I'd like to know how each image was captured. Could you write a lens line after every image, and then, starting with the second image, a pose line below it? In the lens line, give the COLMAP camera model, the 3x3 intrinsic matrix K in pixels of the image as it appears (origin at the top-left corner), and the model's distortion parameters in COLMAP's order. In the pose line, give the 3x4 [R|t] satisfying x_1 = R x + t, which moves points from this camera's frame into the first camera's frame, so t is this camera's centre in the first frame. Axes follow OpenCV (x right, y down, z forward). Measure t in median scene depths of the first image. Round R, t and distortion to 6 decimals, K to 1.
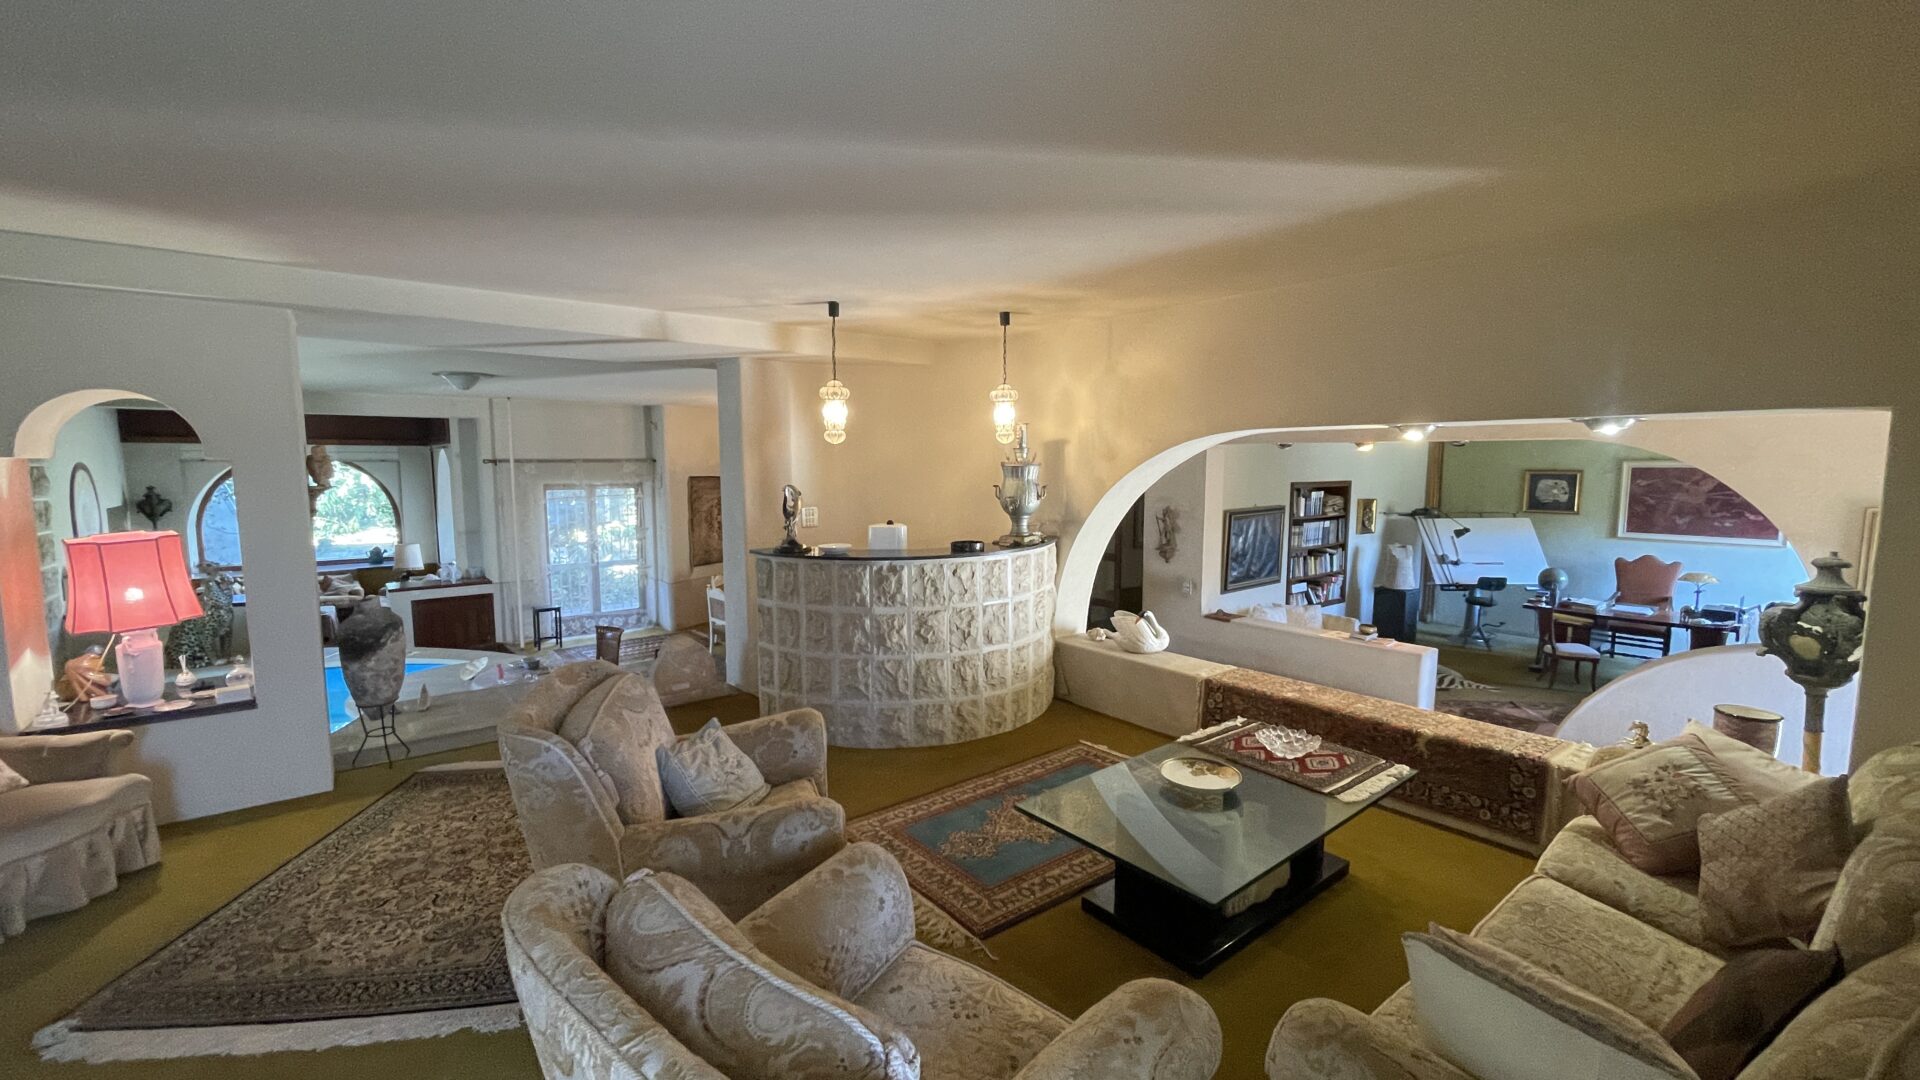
lens RADIAL K [[770.9, 0, 957.4], [0, 770.9, 542.2], [0, 0, 1]] dist [-0.012219, 0.005464]
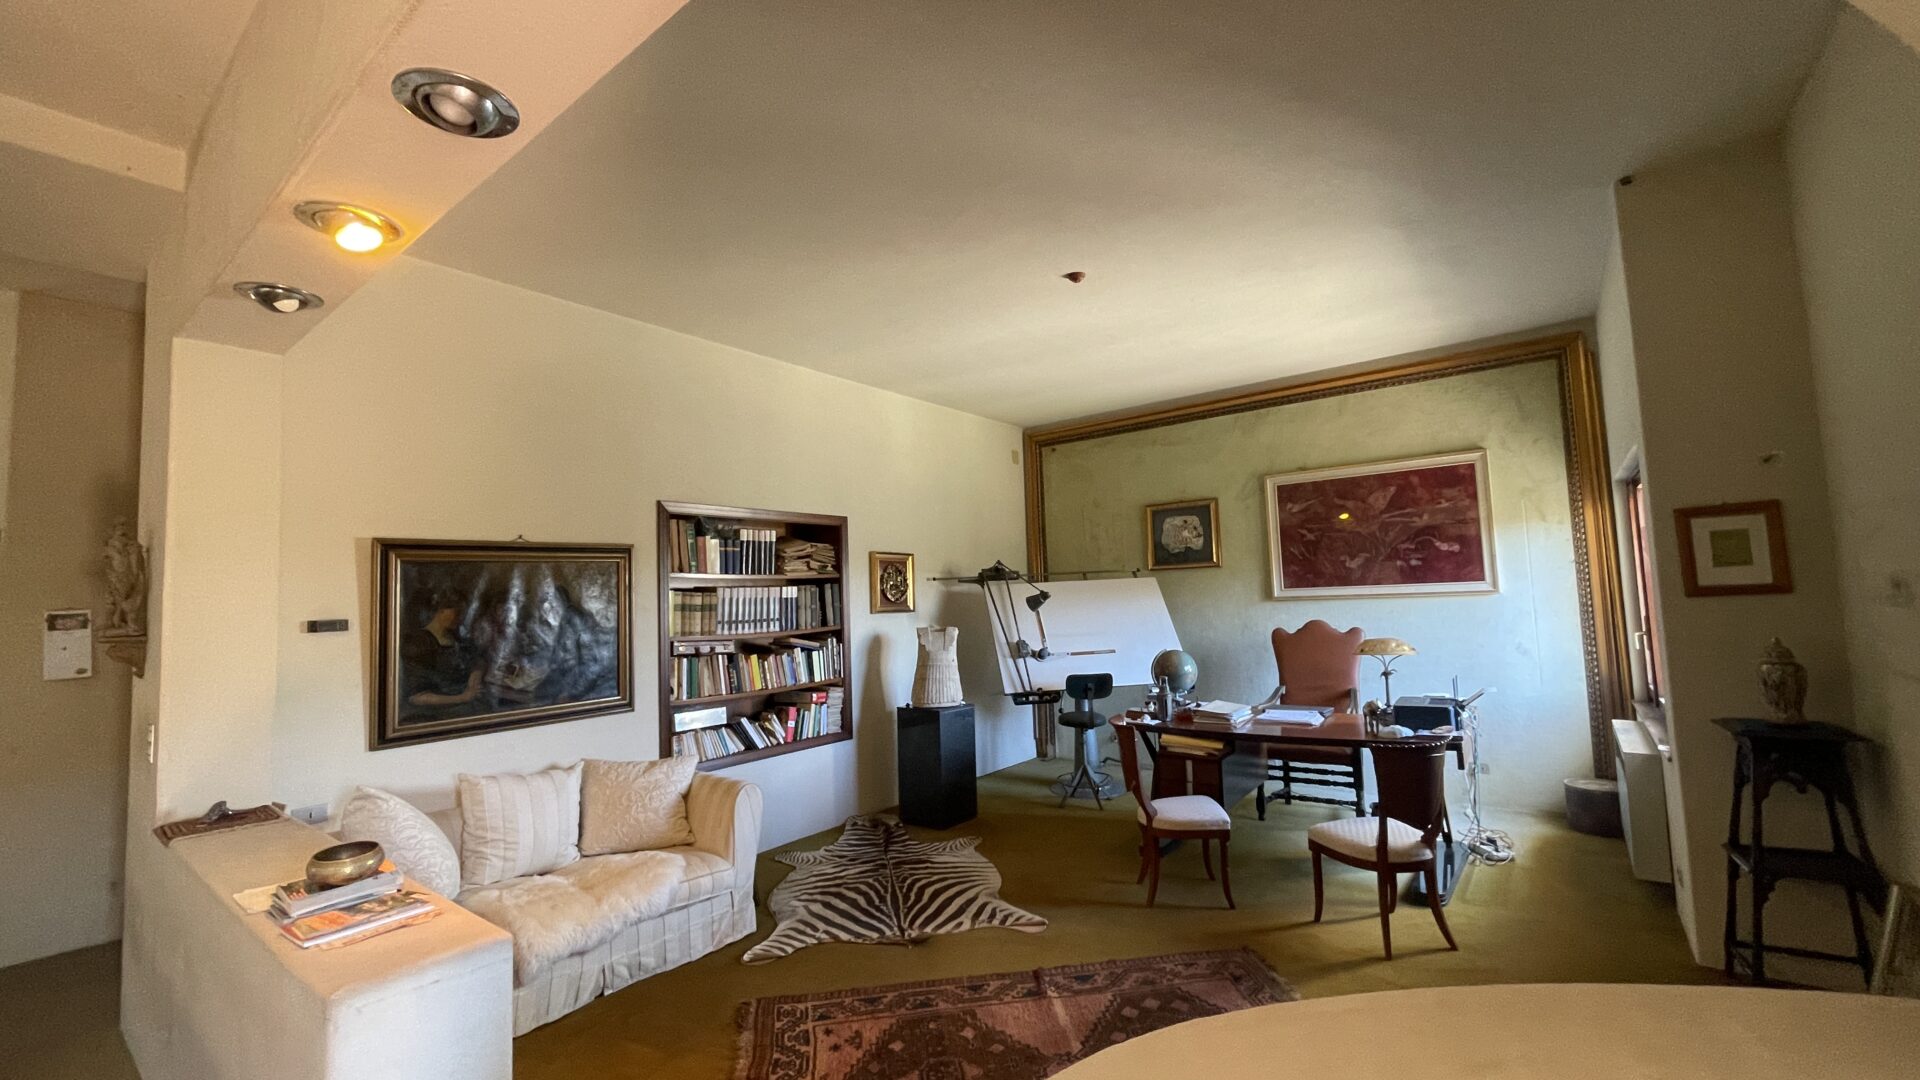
lens RADIAL K [[770.9, 0, 957.4], [0, 770.9, 542.2], [0, 0, 1]] dist [-0.012219, 0.005464]
pose [[0.970310, -0.018894, 0.241125, 0.532948], [0.061740, 0.983265, -0.171403, 0.046701], [-0.233851, 0.181201, 0.955238, 0.524366]]
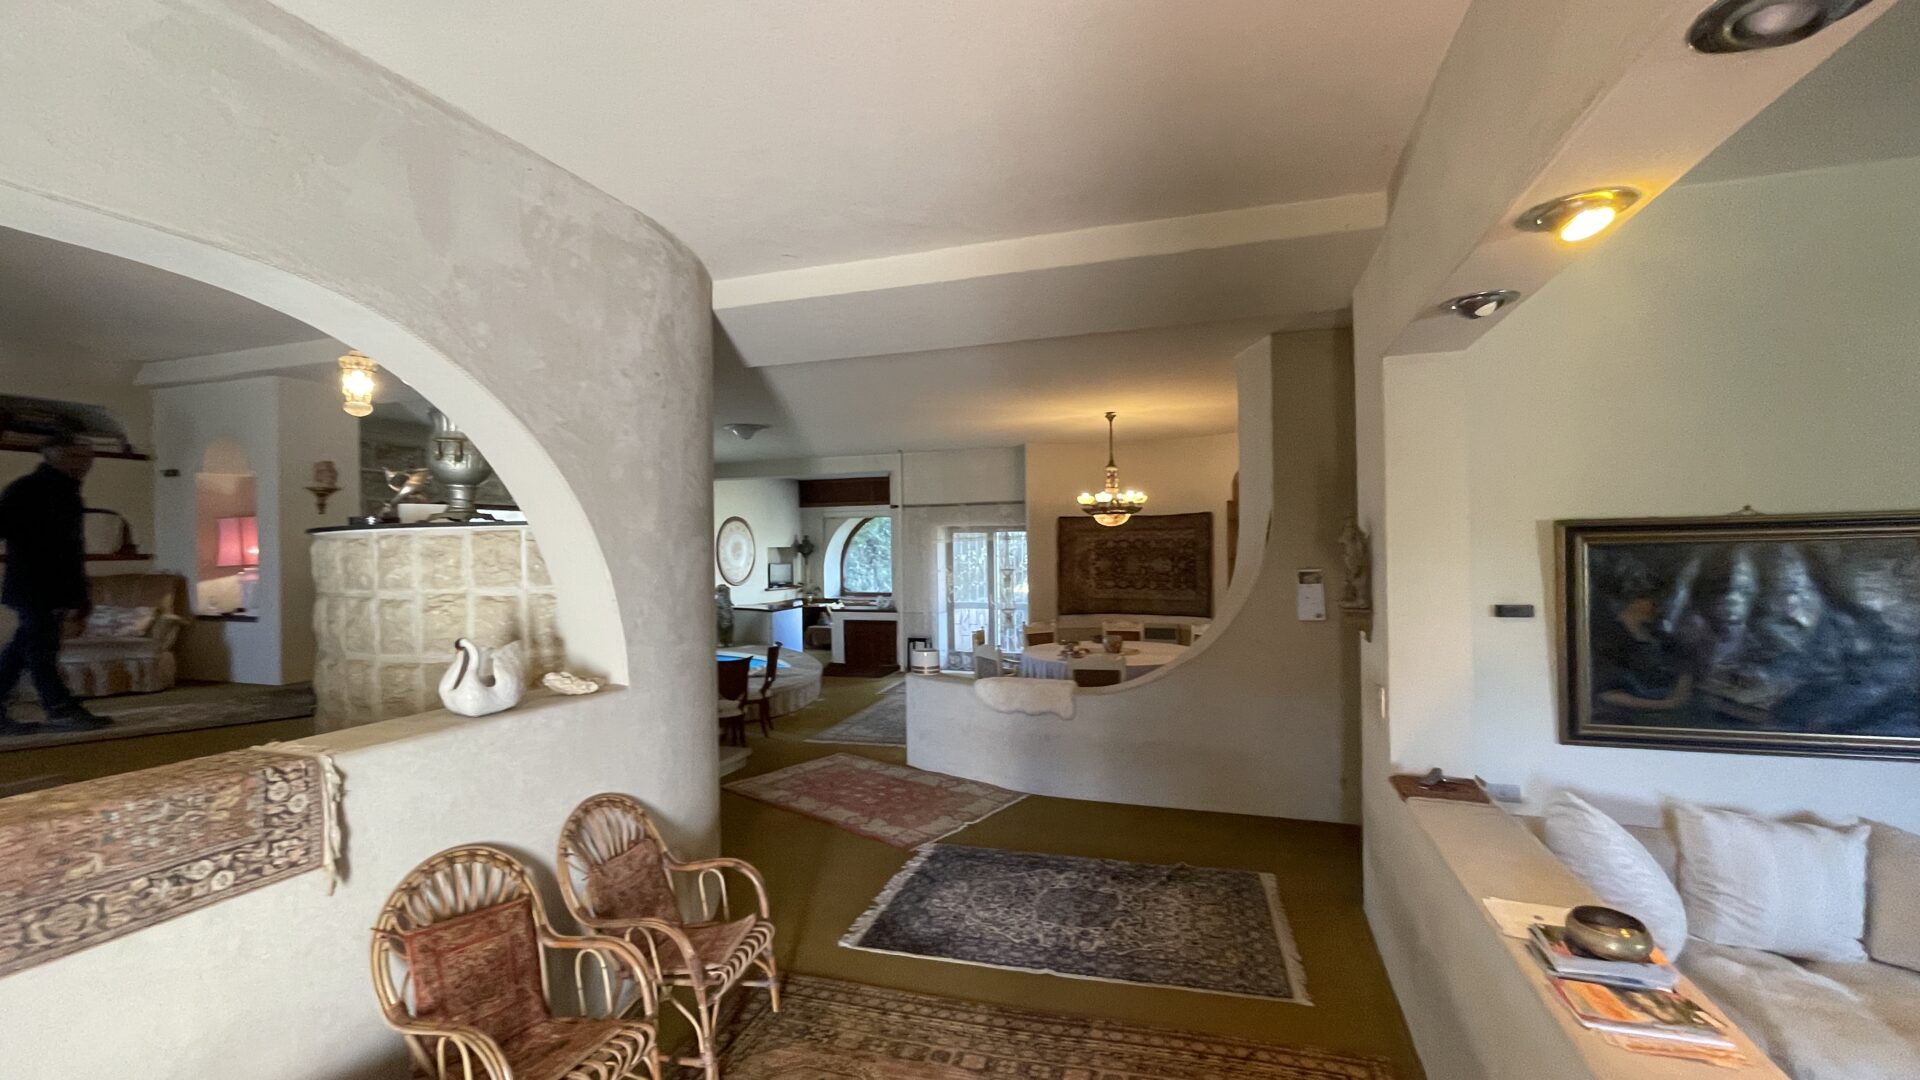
lens RADIAL K [[770.7, 0, 956.3], [0, 770.7, 541.0], [0, 0, 1]] dist [-0.000753, 0.000858]
pose [[0.534045, -0.012434, -0.845364, 0.496609], [-0.074068, 0.995359, -0.061431, 0.013172], [0.842205, 0.095421, 0.530646, 0.531028]]
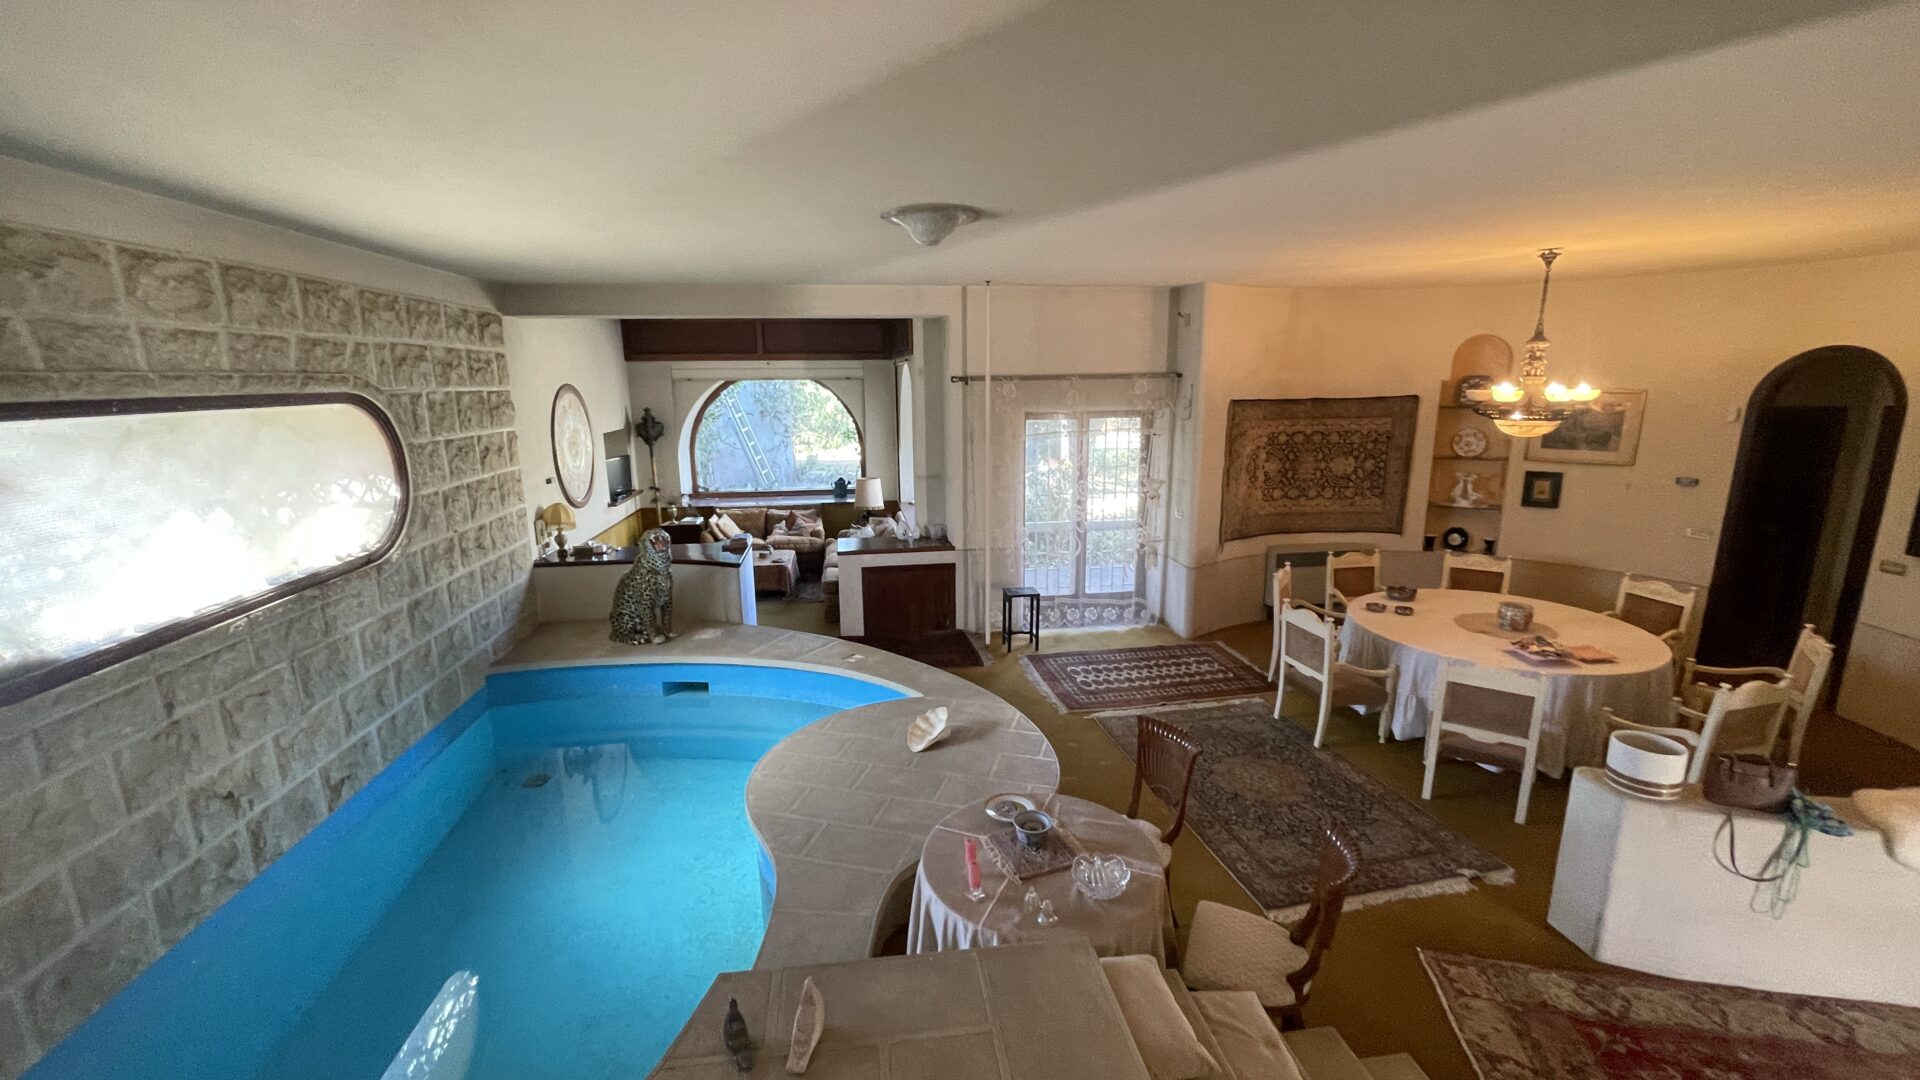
lens RADIAL K [[770.9, 0, 957.4], [0, 770.9, 542.2], [0, 0, 1]] dist [-0.012219, 0.005464]
pose [[0.860099, 0.098288, -0.500569, -0.284189], [-0.042118, 0.991595, 0.122332, -0.050180], [0.508386, -0.084135, 0.857009, 0.447357]]
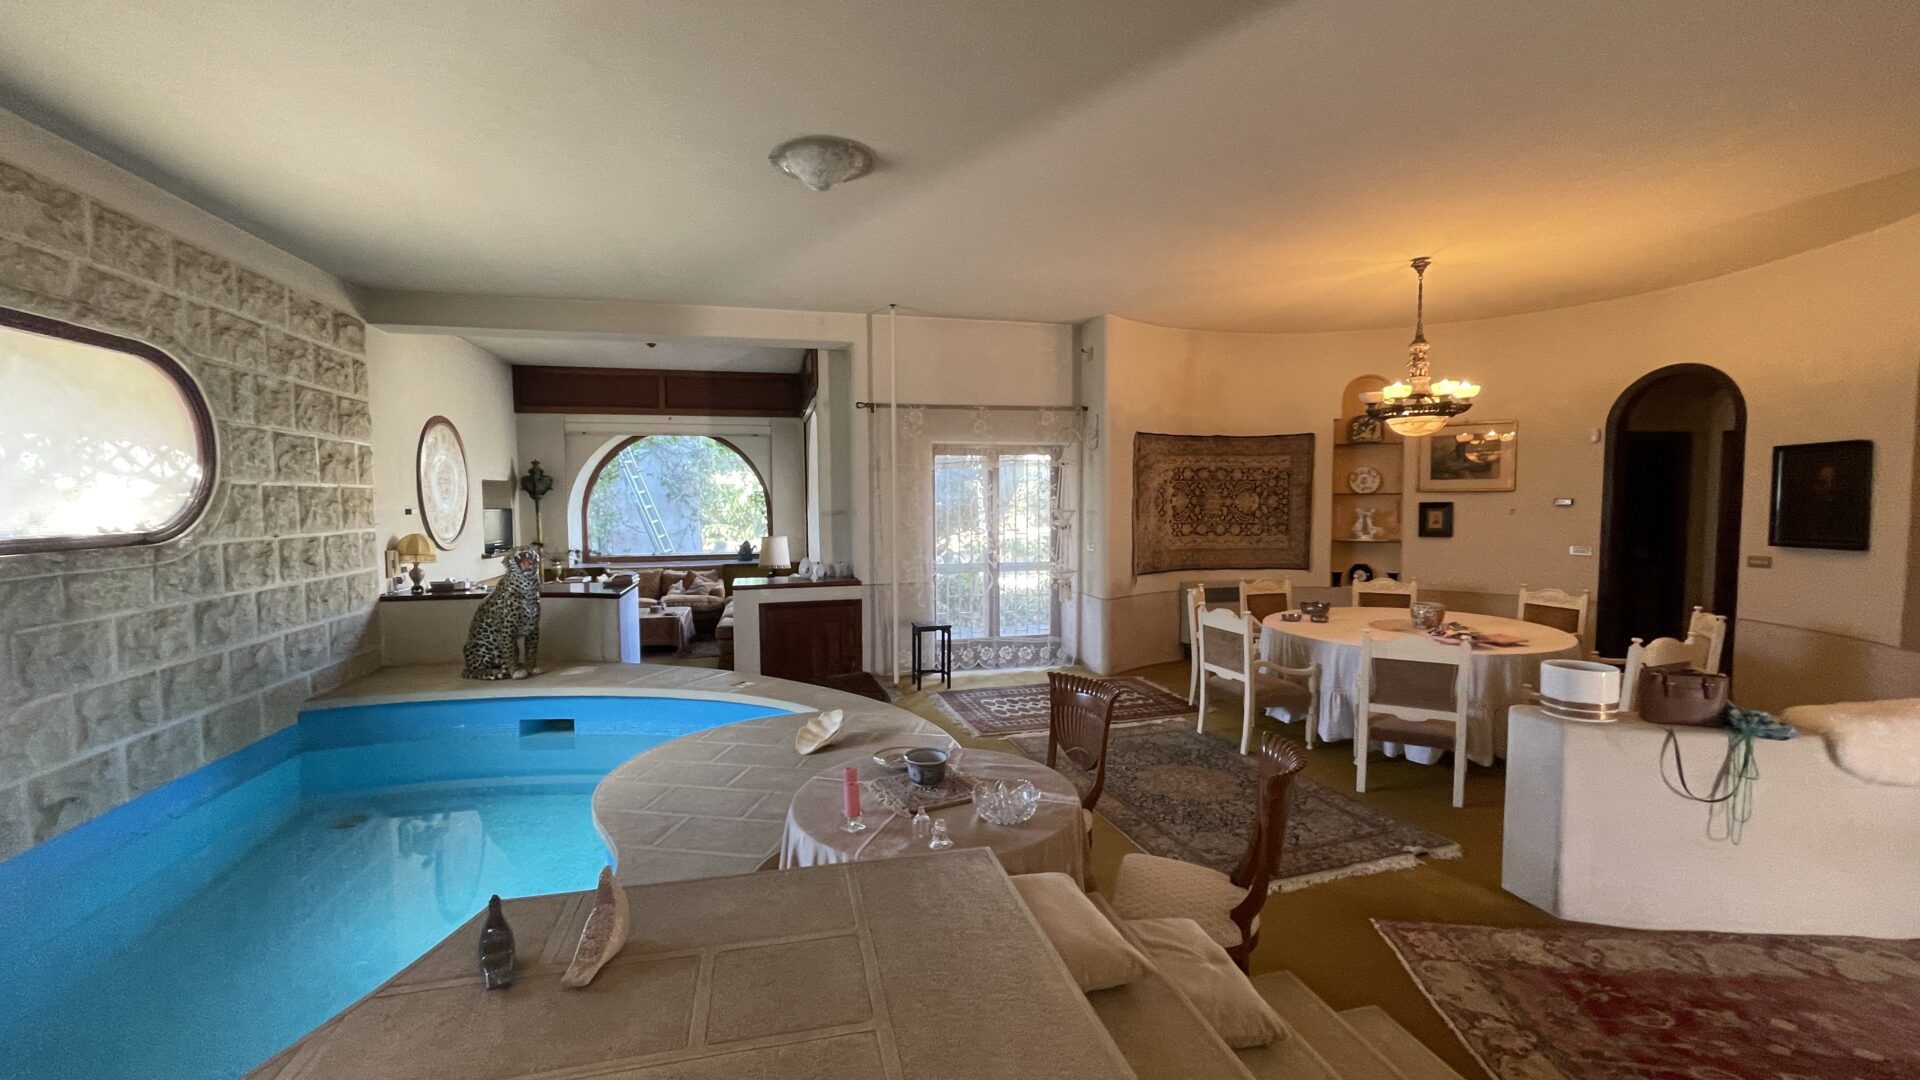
lens RADIAL K [[770.7, 0, 956.3], [0, 770.7, 541.0], [0, 0, 1]] dist [-0.000753, 0.000858]
pose [[0.906937, 0.016655, -0.420936, -0.283509], [-0.035303, 0.998708, -0.036546, 0.042977], [0.419784, 0.048005, 0.906354, 0.485359]]
